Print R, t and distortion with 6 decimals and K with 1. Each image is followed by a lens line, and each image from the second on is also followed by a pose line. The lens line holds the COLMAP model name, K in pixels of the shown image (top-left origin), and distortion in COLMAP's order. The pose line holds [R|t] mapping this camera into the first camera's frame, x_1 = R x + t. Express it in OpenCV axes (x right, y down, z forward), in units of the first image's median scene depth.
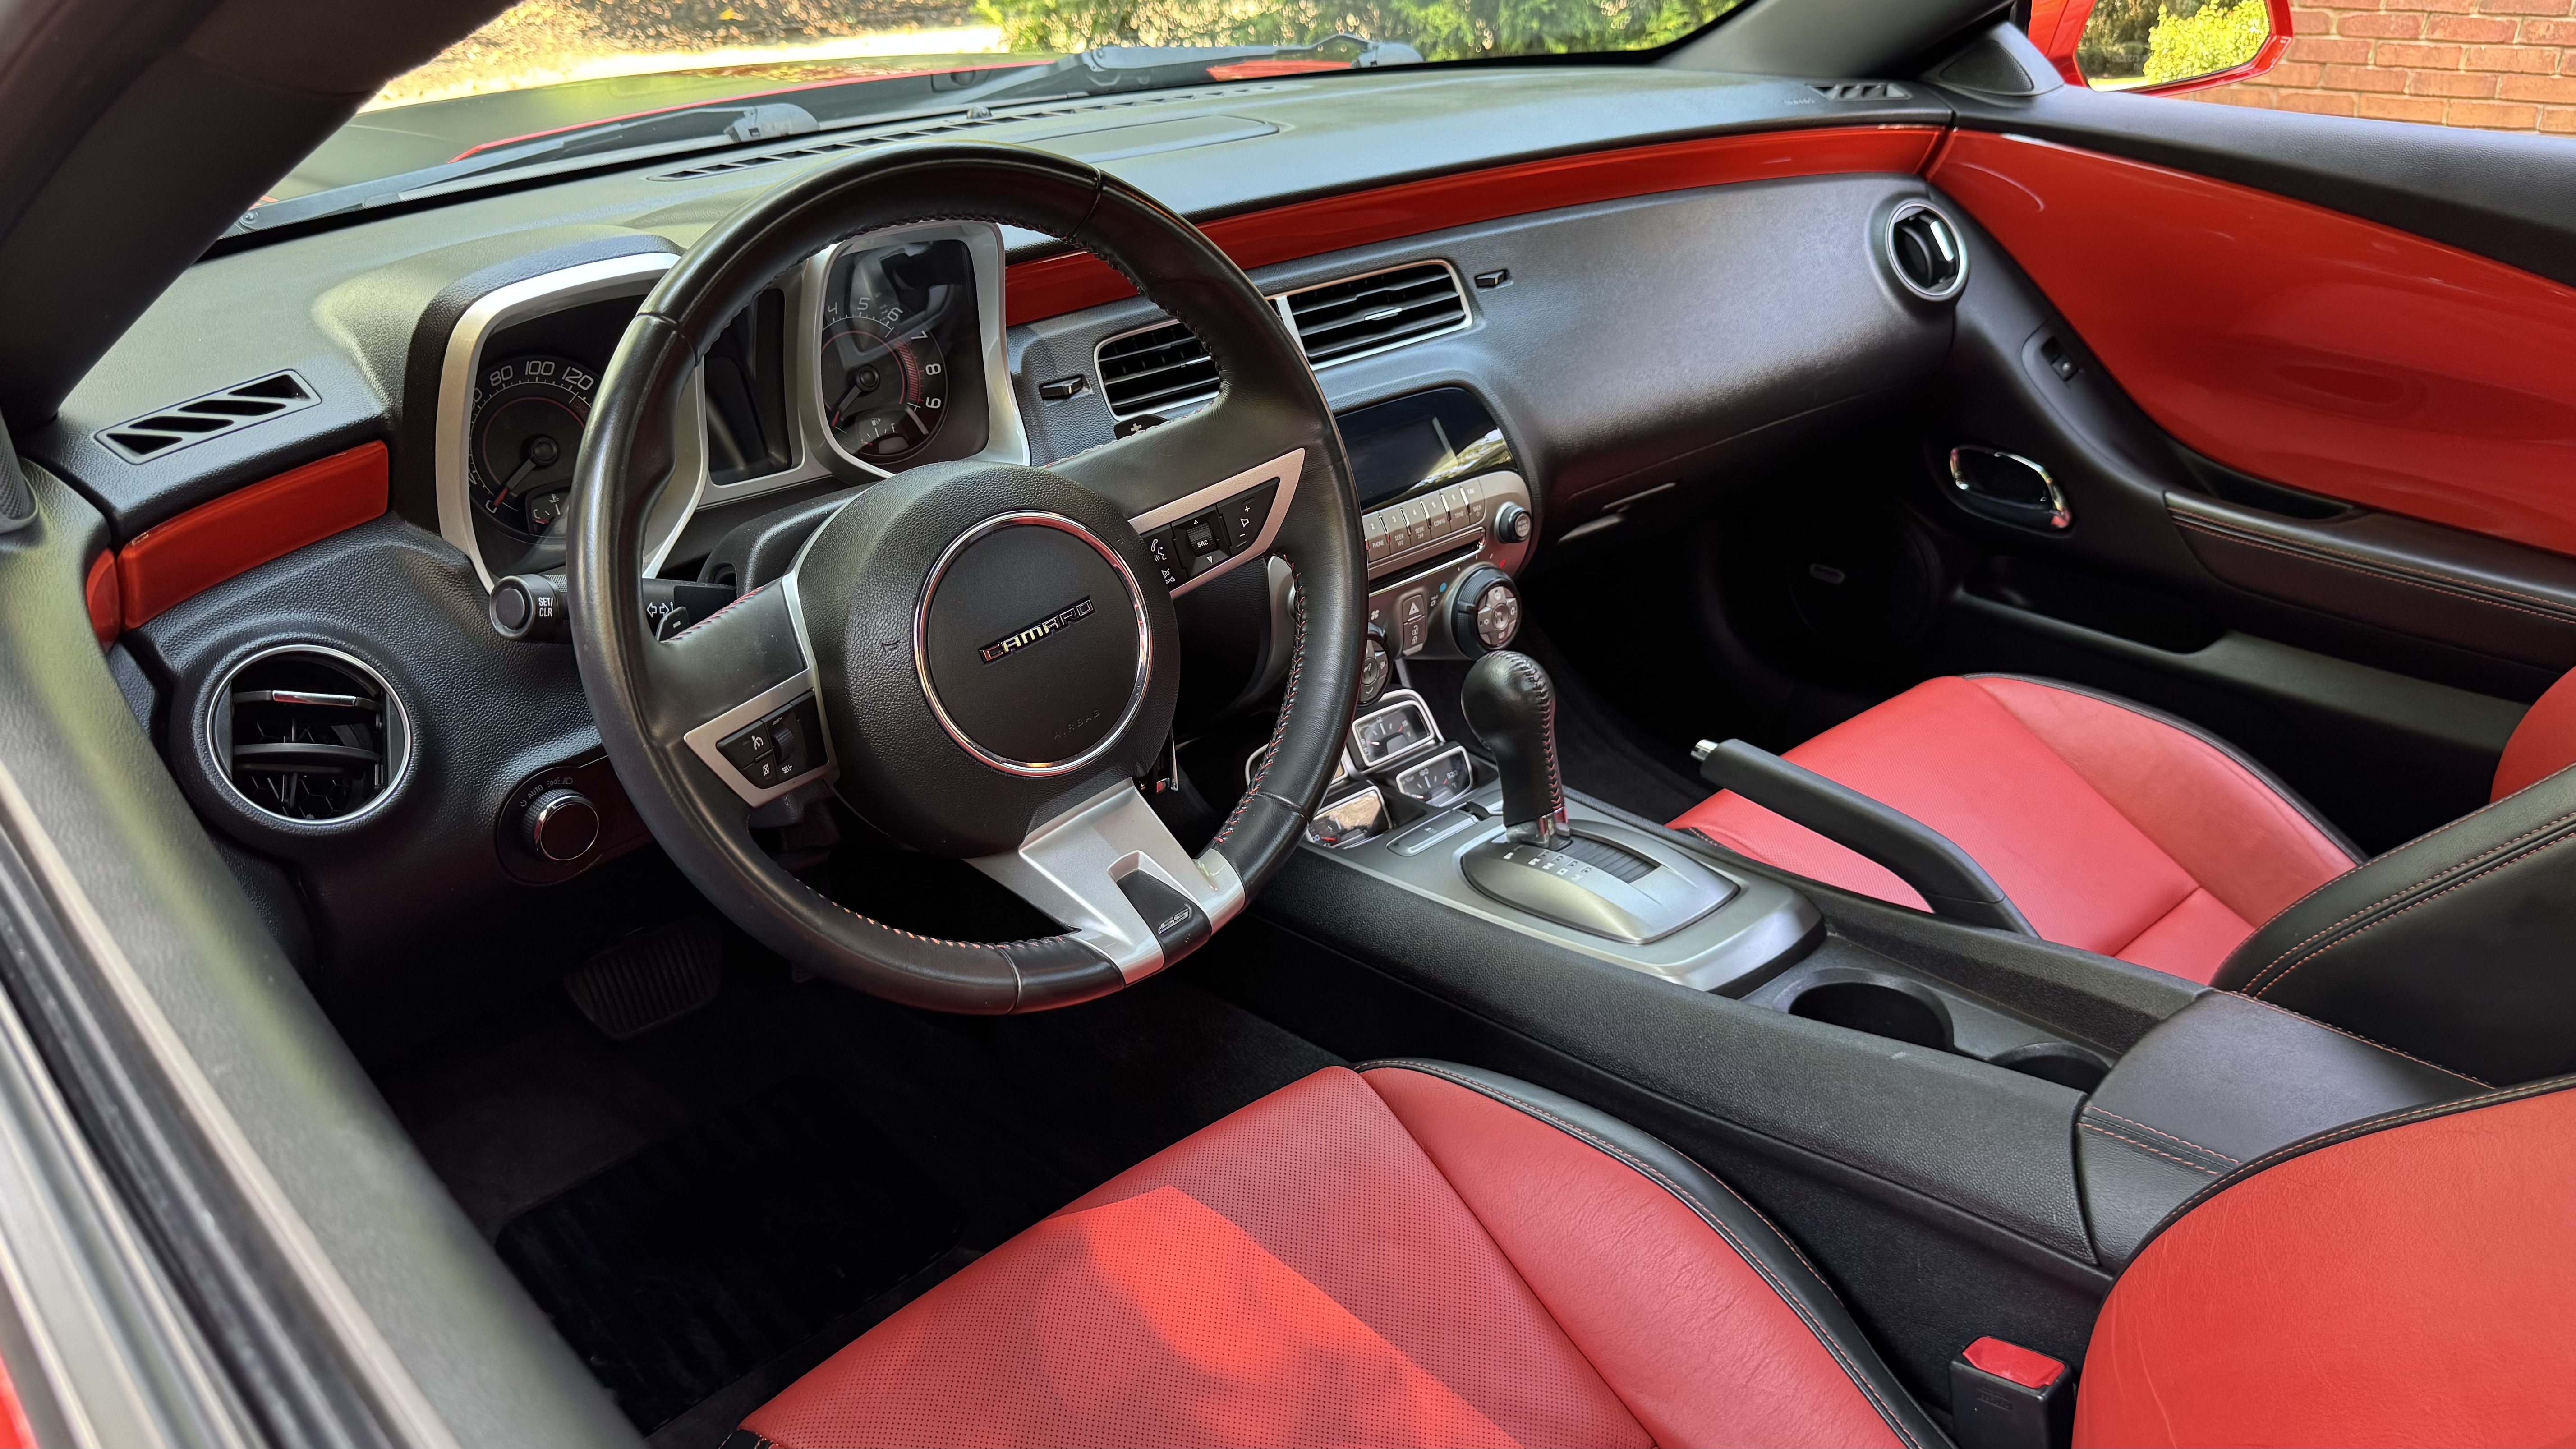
lens RADIAL K [[1854.4, 0, 1276.3], [0, 1854.4, 721.0], [0, 0, 1]] dist [0.023854, -0.039177]
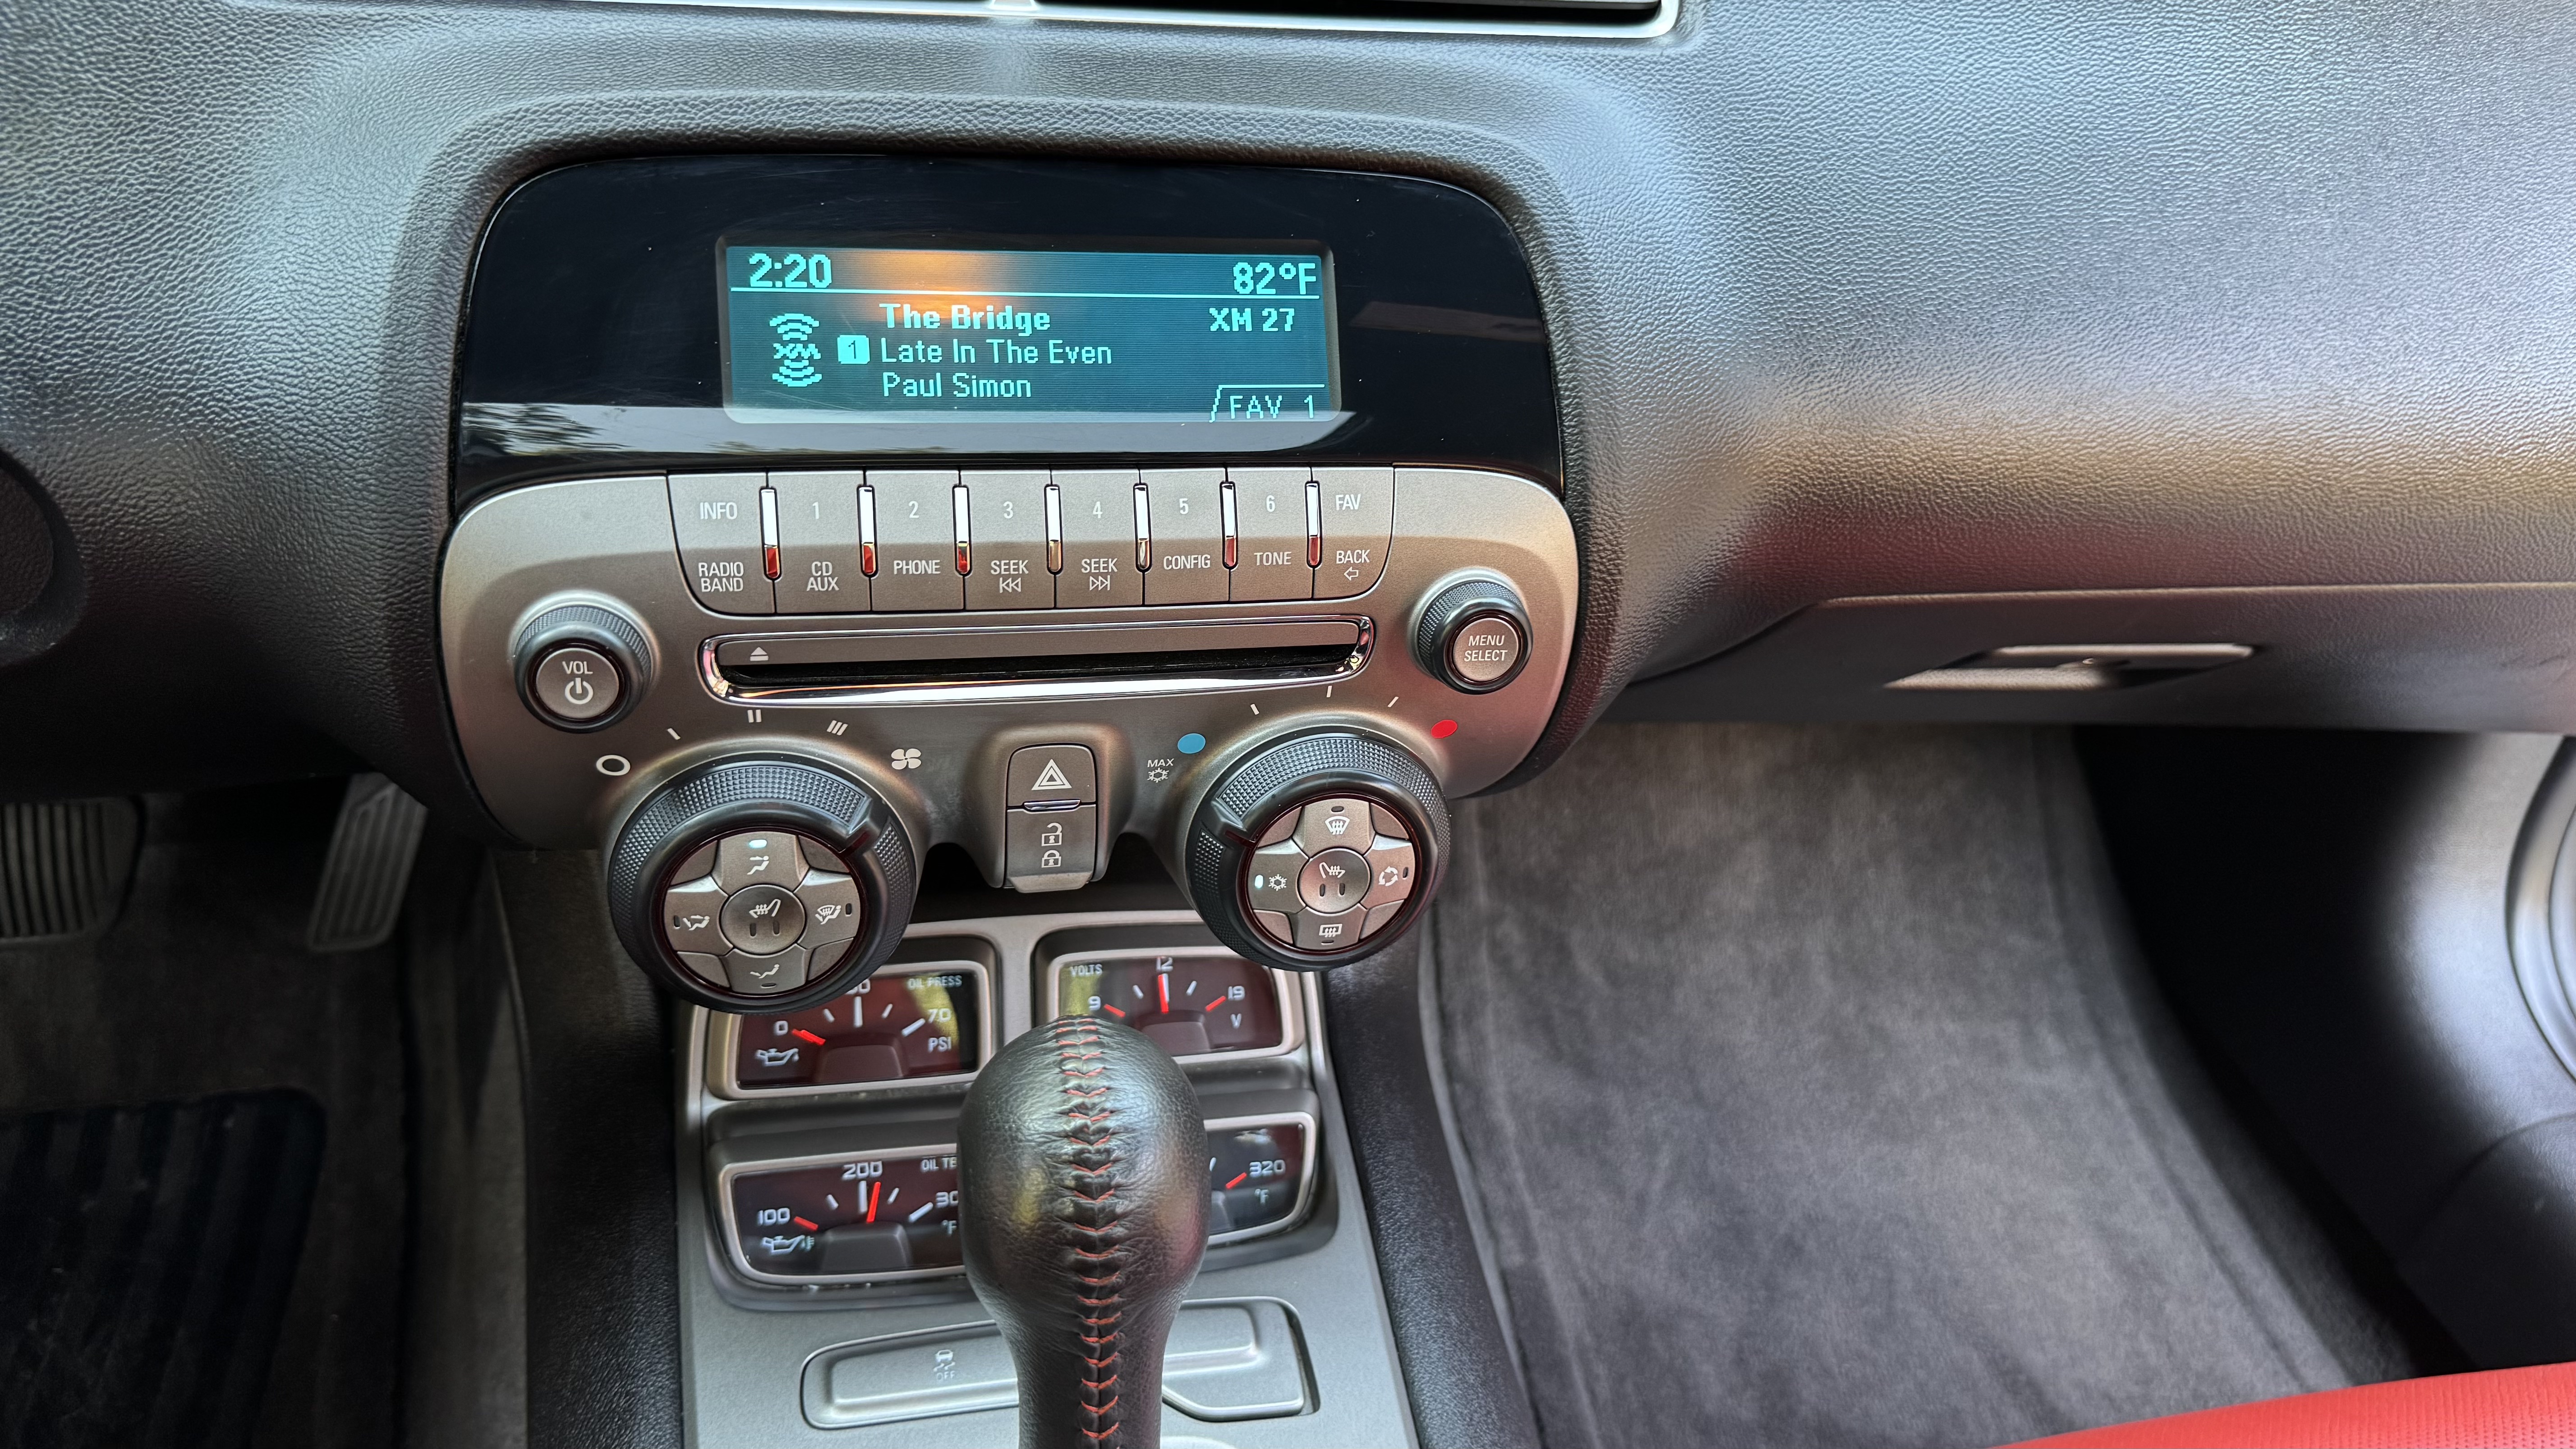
lens RADIAL K [[1854.4, 0, 1291.0], [0, 1854.4, 721.7], [0, 0, 1]] dist [0.023854, -0.039177]
pose [[0.860305, 0.347929, -0.372588, 0.232257], [-0.310776, 0.937310, 0.157694, -0.135701], [0.404097, -0.019874, 0.914500, 0.693261]]
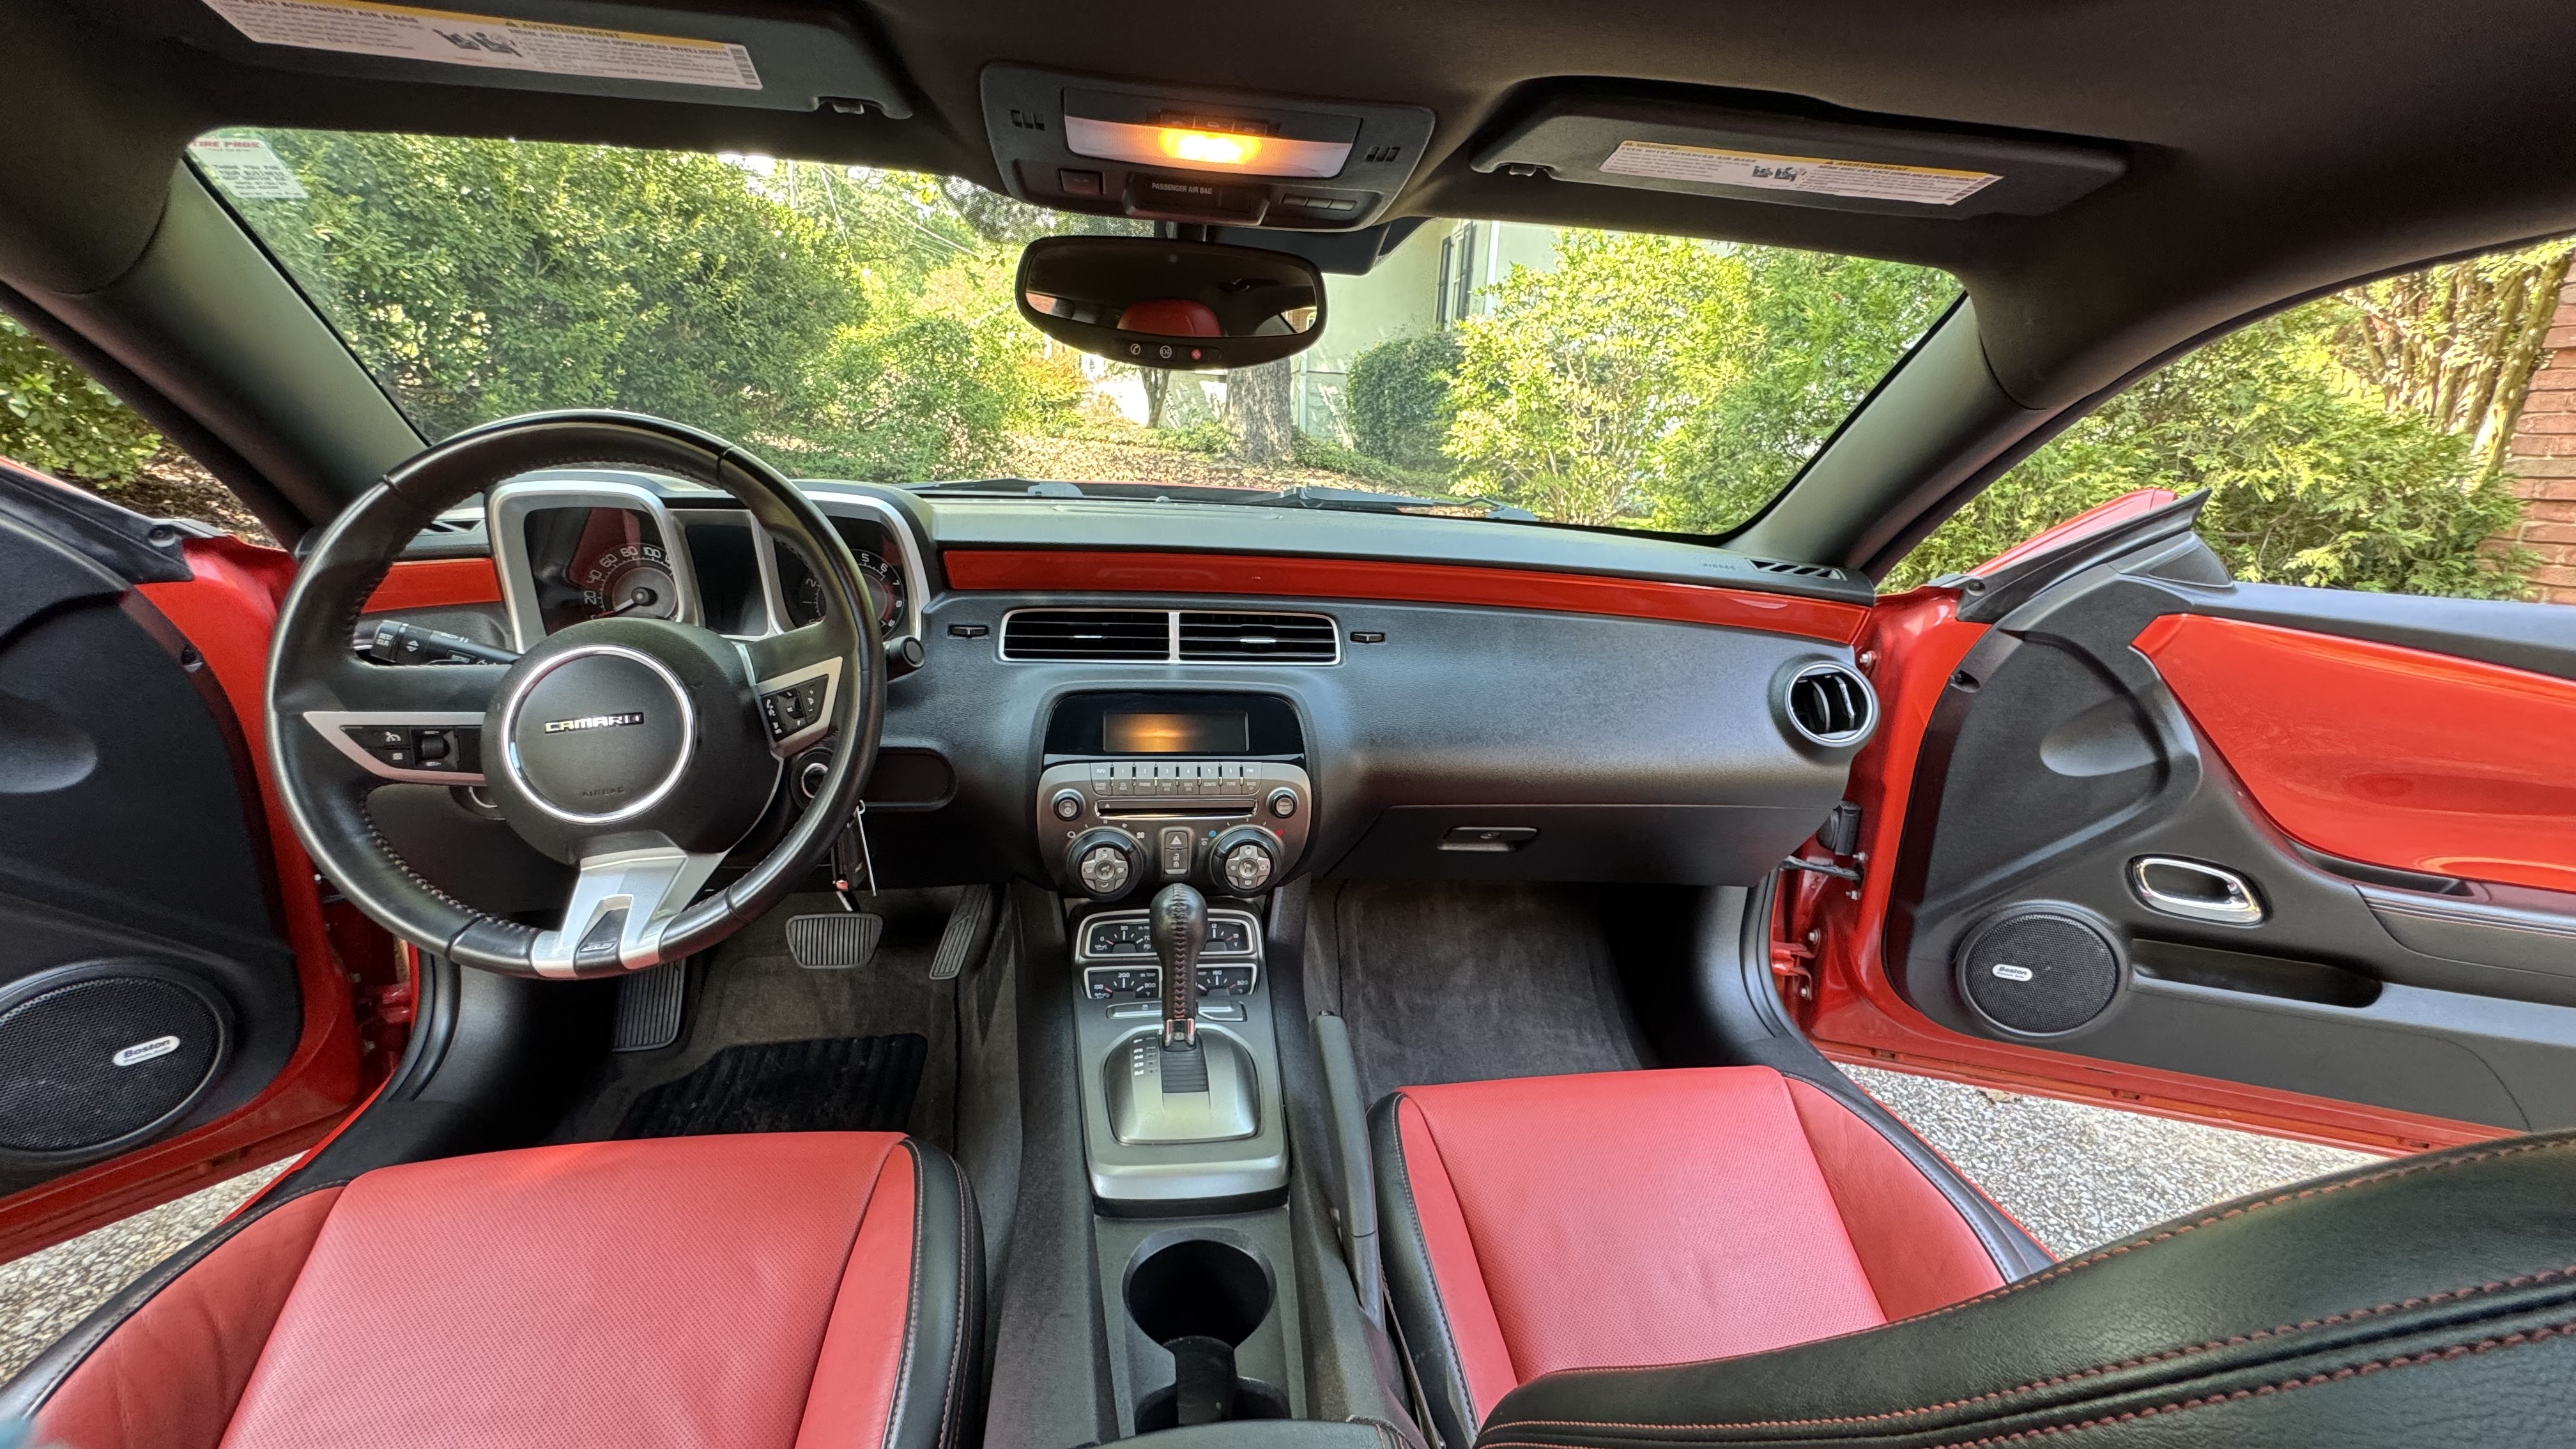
lens RADIAL K [[1035.4, 0, 1293.1], [0, 1035.4, 718.7], [0, 0, 1]] dist [-0.003758, 0.000362]
pose [[0.833926, 0.202757, -0.513280, 0.509108], [-0.299606, 0.947404, -0.112525, -0.084116], [0.463469, 0.247619, 0.850812, 0.363984]]
